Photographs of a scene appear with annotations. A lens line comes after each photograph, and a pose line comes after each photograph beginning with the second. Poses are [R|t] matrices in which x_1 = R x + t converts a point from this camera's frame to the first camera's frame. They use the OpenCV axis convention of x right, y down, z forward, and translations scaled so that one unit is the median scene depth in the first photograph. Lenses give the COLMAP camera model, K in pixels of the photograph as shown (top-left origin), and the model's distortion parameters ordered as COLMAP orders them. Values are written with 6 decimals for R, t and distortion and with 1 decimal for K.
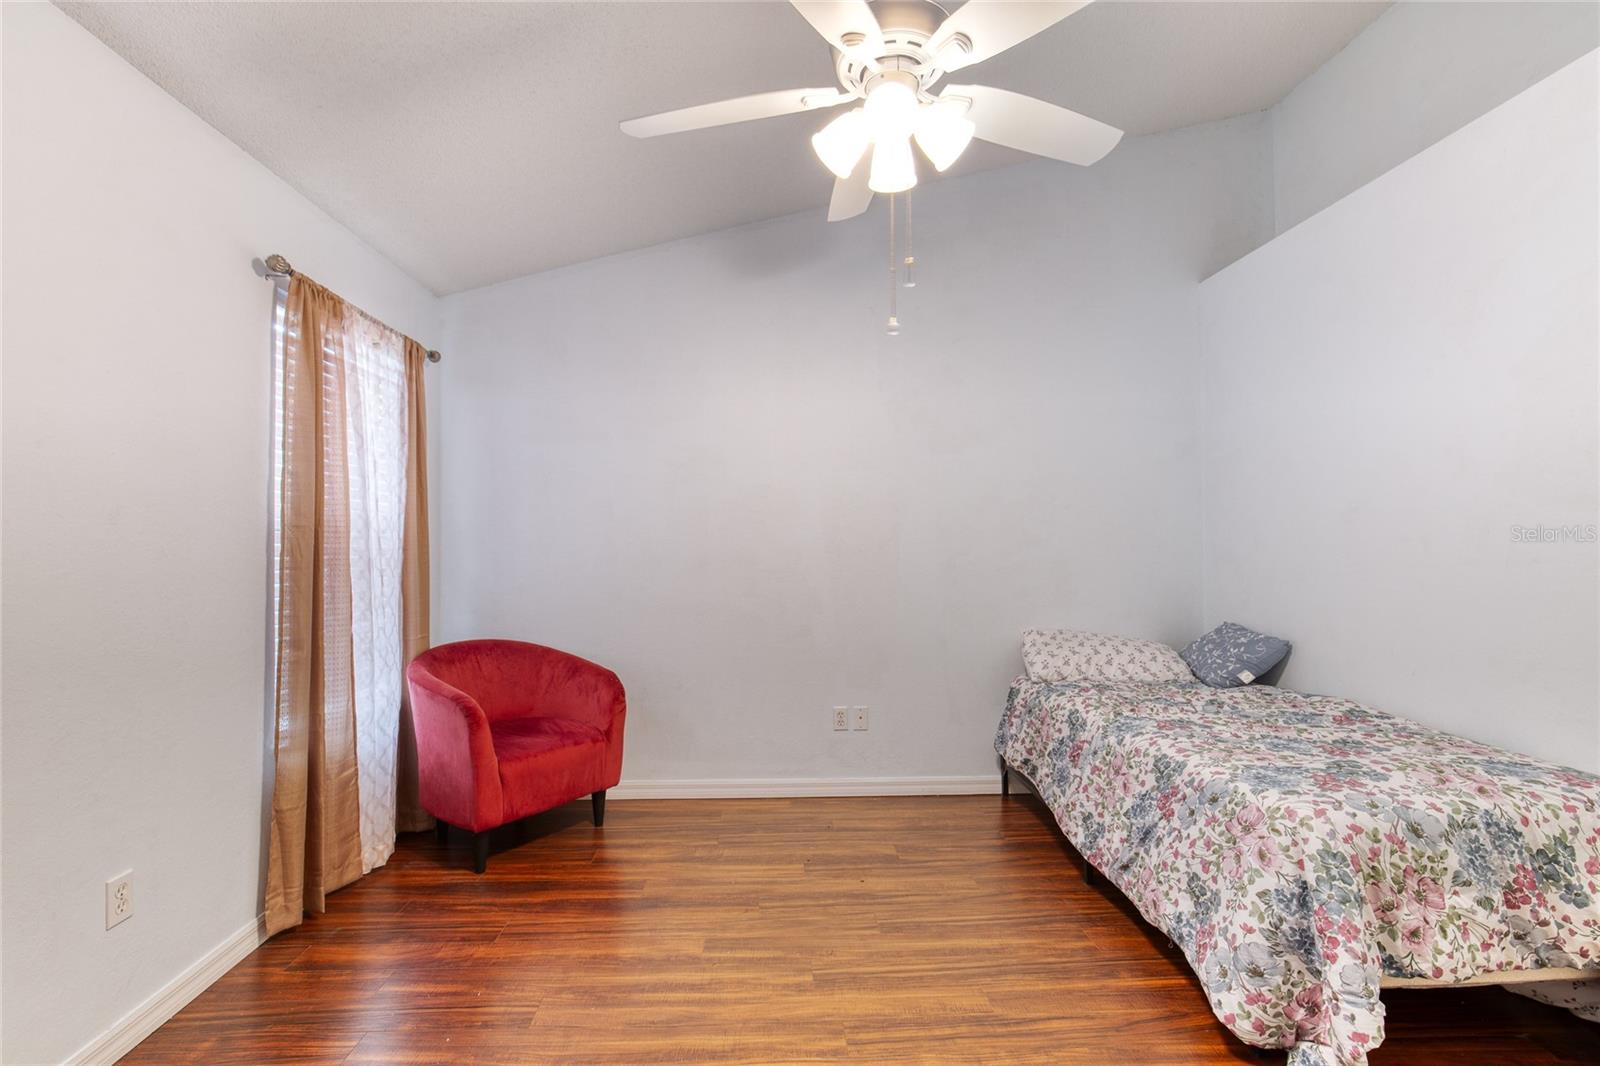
lens RADIAL K [[737.6, 0, 786.4], [0, 737.6, 533.6], [0, 0, 1]] dist [-0.020089, 0.009878]
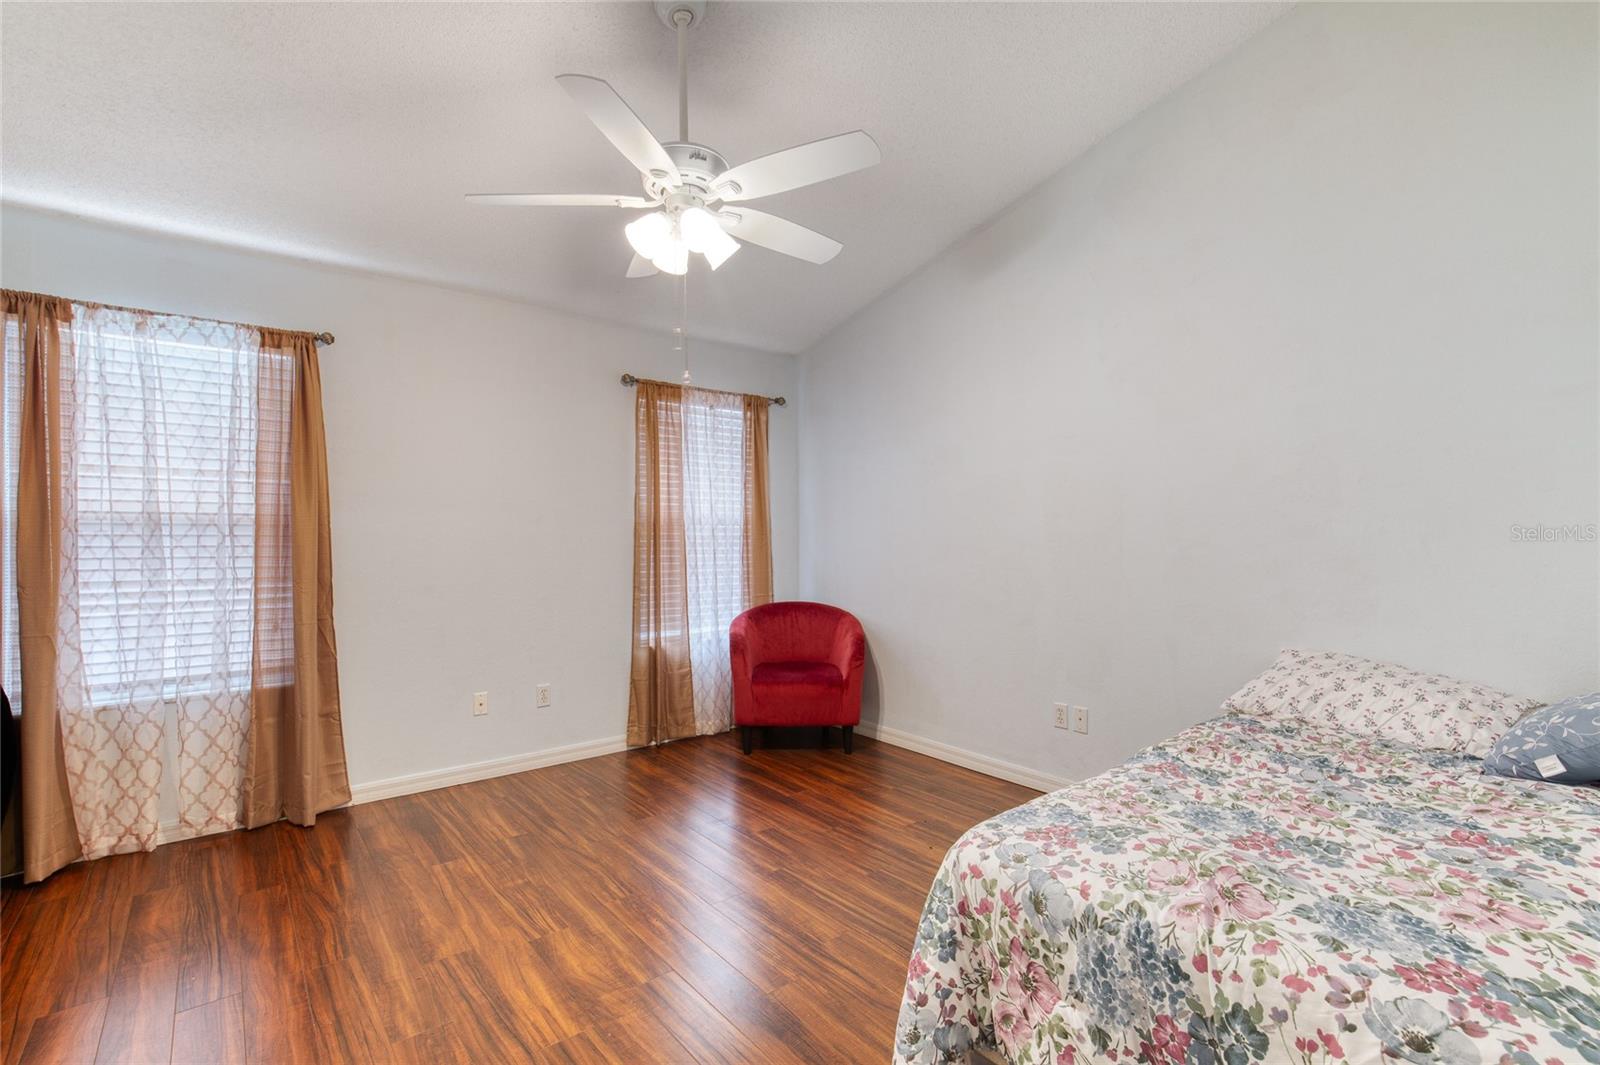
lens RADIAL K [[737.6, 0, 786.4], [0, 737.6, 533.1], [0, 0, 1]] dist [-0.020089, 0.009878]
pose [[0.581010, 0.001839, -0.813894, 1.326230], [0.010653, 0.999895, 0.009864, 0.002616], [0.813827, -0.014401, 0.580929, 0.331163]]
